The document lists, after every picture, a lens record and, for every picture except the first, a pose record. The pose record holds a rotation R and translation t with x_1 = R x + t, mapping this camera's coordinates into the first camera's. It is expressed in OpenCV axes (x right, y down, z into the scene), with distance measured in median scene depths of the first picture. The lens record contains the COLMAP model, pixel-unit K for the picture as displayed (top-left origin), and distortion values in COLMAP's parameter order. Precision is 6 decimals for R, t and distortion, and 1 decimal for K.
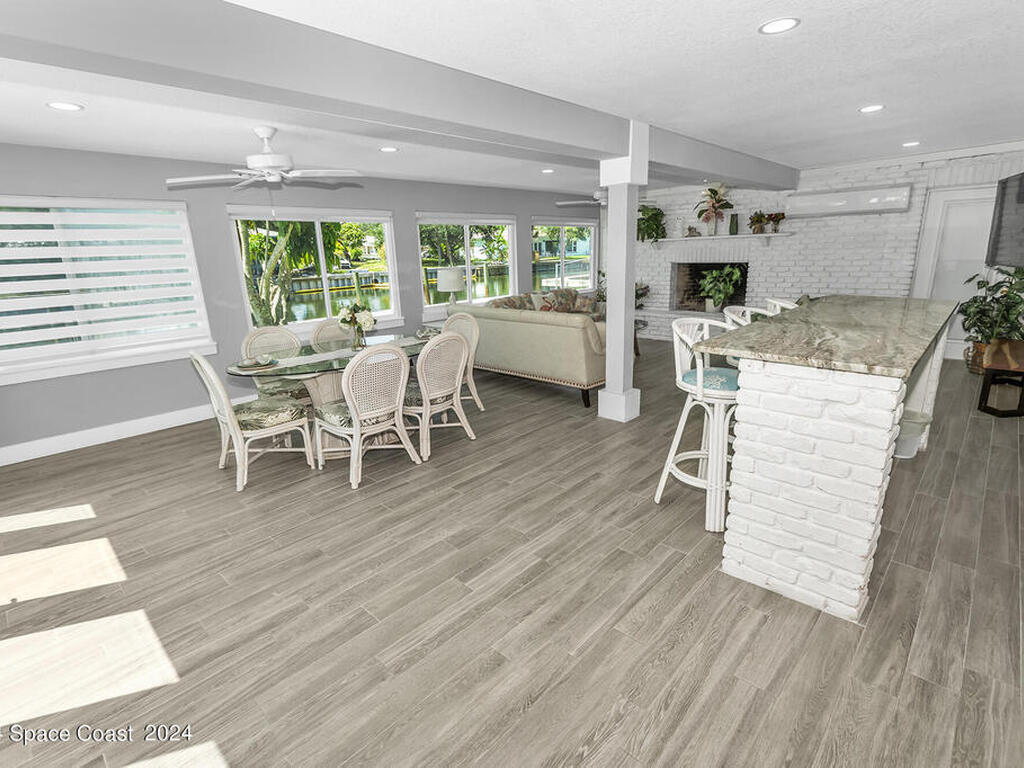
lens RADIAL K [[507.1, 0, 511.5], [0, 507.1, 391.0], [0, 0, 1]] dist [0.010455, 0.000116]
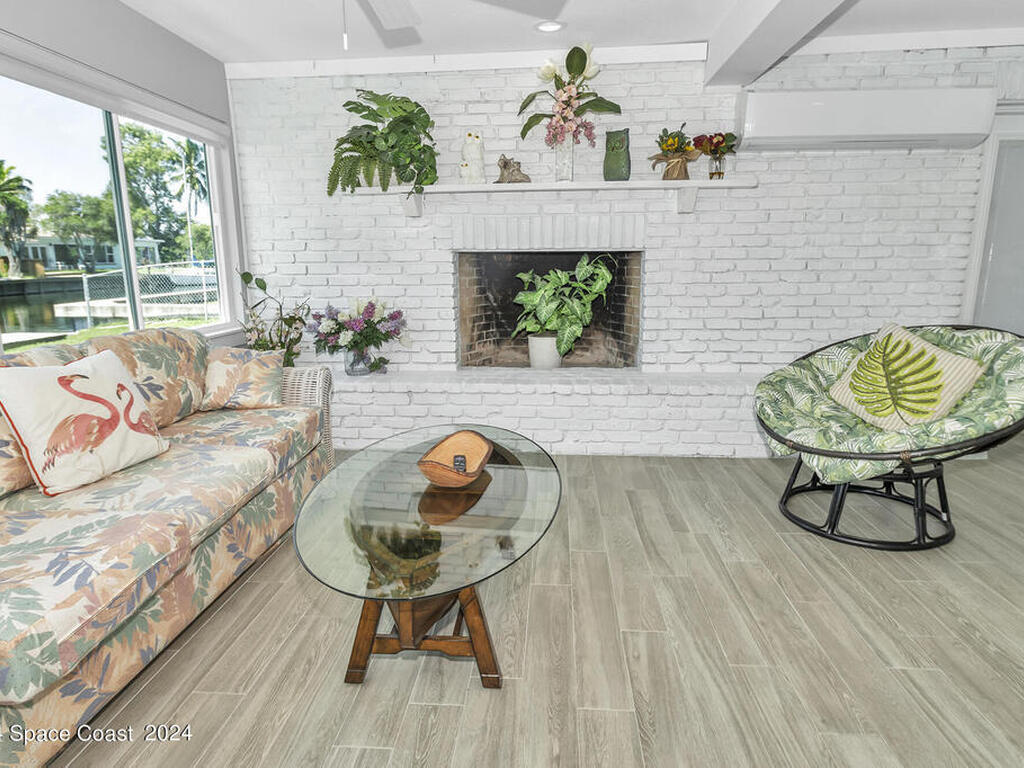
lens RADIAL K [[615.2, 0, 515.2], [0, 615.2, 391.9], [0, 0, 1]] dist [0.000281, 0.000015]
pose [[0.767589, -0.109397, 0.631537, 0.042359], [0.154132, 0.987917, -0.016206, -0.136845], [-0.622134, 0.109780, 0.775176, 0.646079]]
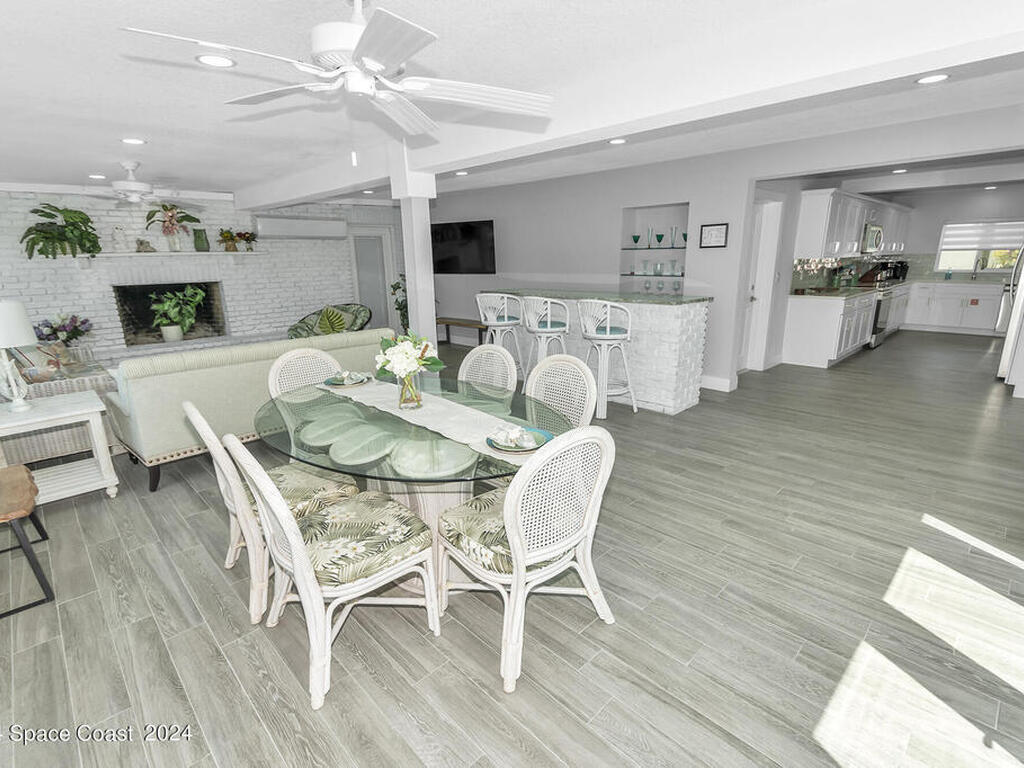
lens RADIAL K [[507.1, 0, 511.5], [0, 507.1, 391.0], [0, 0, 1]] dist [0.010455, 0.000116]
pose [[0.040980, -0.225668, 0.973342, -0.456309], [0.290845, 0.934669, 0.204456, -0.093664], [-0.955892, 0.274713, 0.103937, 0.419048]]
